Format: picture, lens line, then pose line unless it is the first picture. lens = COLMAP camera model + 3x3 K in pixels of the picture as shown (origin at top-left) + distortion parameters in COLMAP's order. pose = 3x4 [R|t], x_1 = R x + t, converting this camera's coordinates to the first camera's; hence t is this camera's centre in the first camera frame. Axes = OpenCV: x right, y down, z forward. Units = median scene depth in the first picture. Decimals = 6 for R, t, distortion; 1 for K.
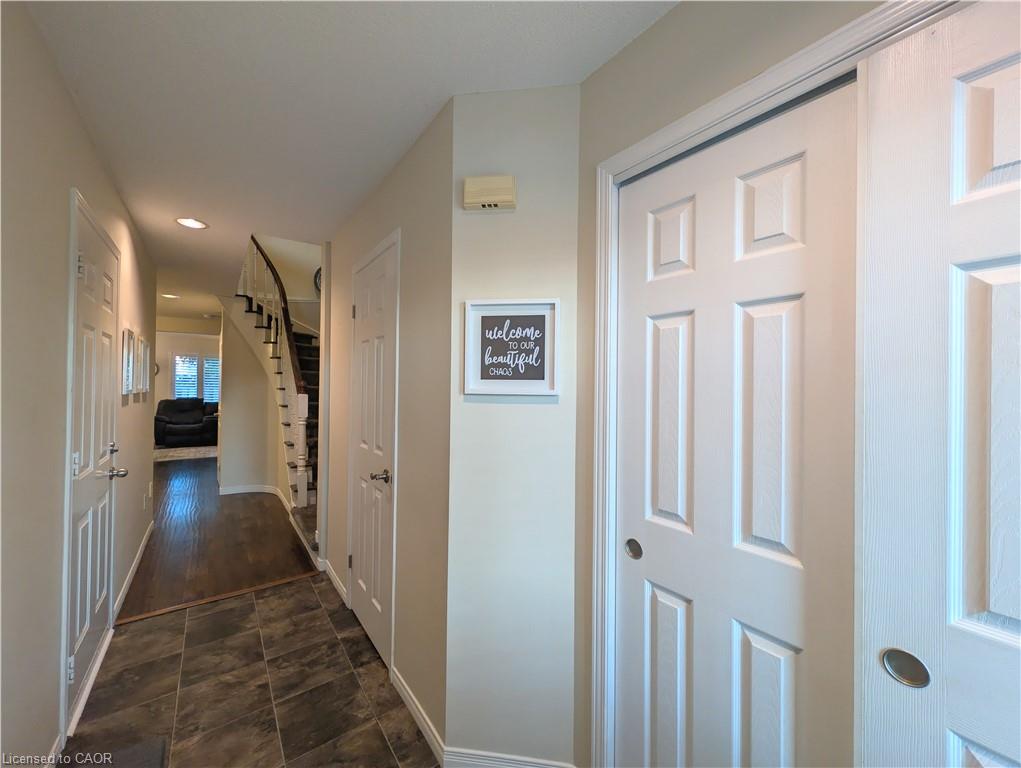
lens RADIAL K [[398.4, 0, 520.3], [0, 398.4, 381.7], [0, 0, 1]] dist [0.003758, -0.000367]
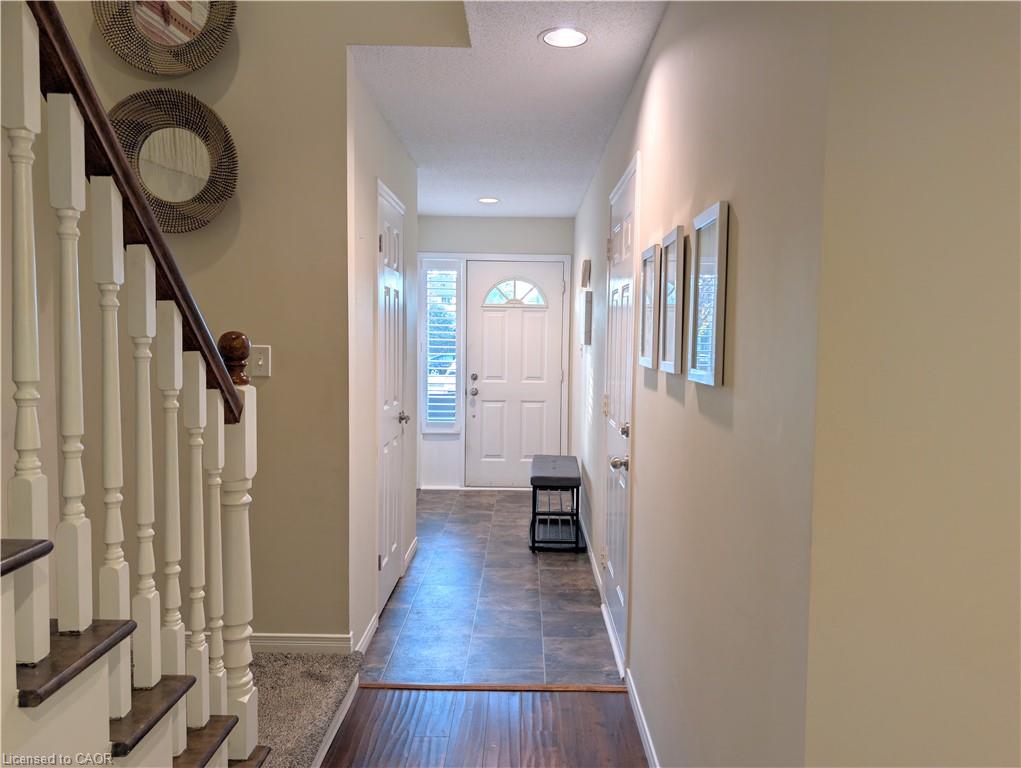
lens RADIAL K [[741.4, 0, 515.7], [0, 741.4, 377.6], [0, 0, 1]] dist [0.046656, -0.007496]
pose [[-0.787791, -0.061896, 0.612825, -1.335565], [-0.029703, 0.997598, 0.062575, -0.003882], [-0.615226, 0.031093, -0.787737, 1.746707]]
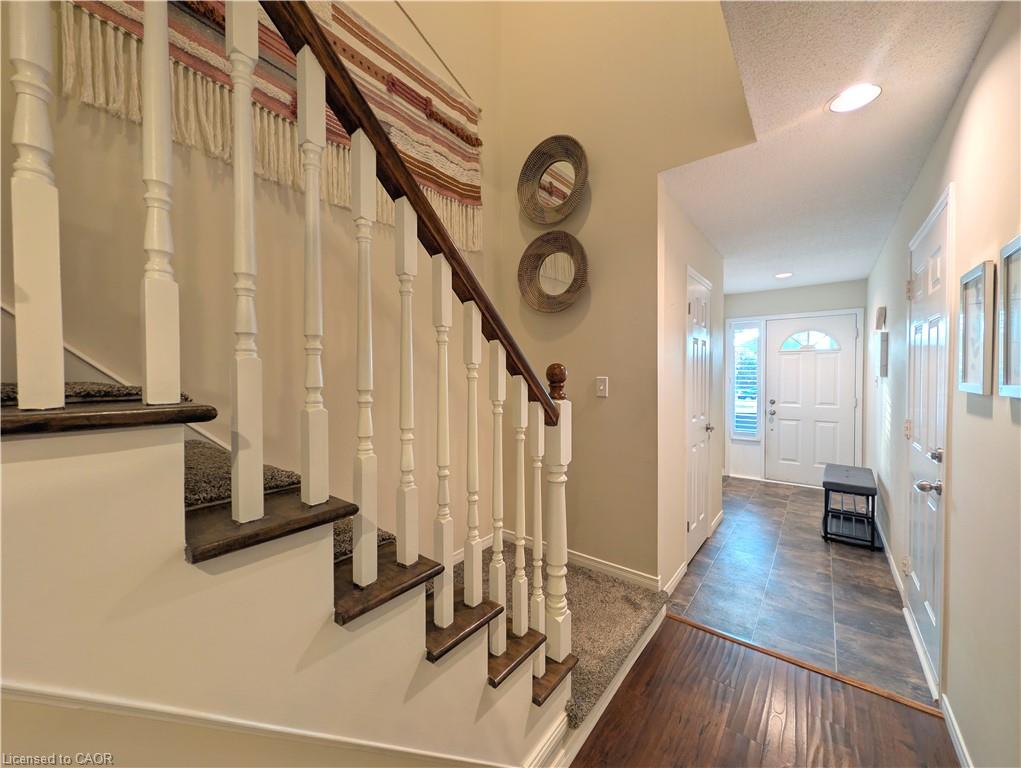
lens RADIAL K [[398.4, 0, 504.2], [0, 398.4, 382.6], [0, 0, 1]] dist [0.003758, -0.000367]
pose [[-0.245935, -0.032745, 0.968733, -1.298886], [-0.008498, 0.999464, 0.031626, 0.001605], [-0.969249, -0.000455, -0.246081, 1.691372]]
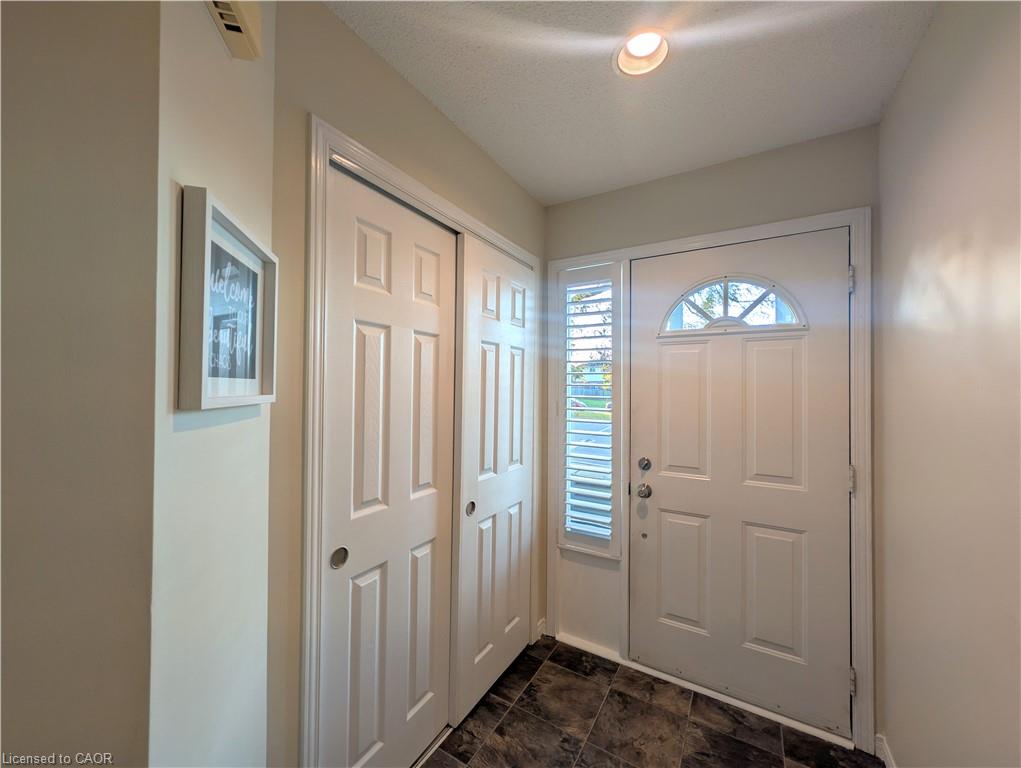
lens RADIAL K [[398.4, 0, 504.0], [0, 398.4, 387.3], [0, 0, 1]] dist [0.003758, -0.000367]
pose [[-0.355866, -0.007302, 0.934508, -1.008850], [-0.017080, 0.999853, 0.001308, 0.001823], [-0.934381, -0.015496, -0.355939, 1.316143]]
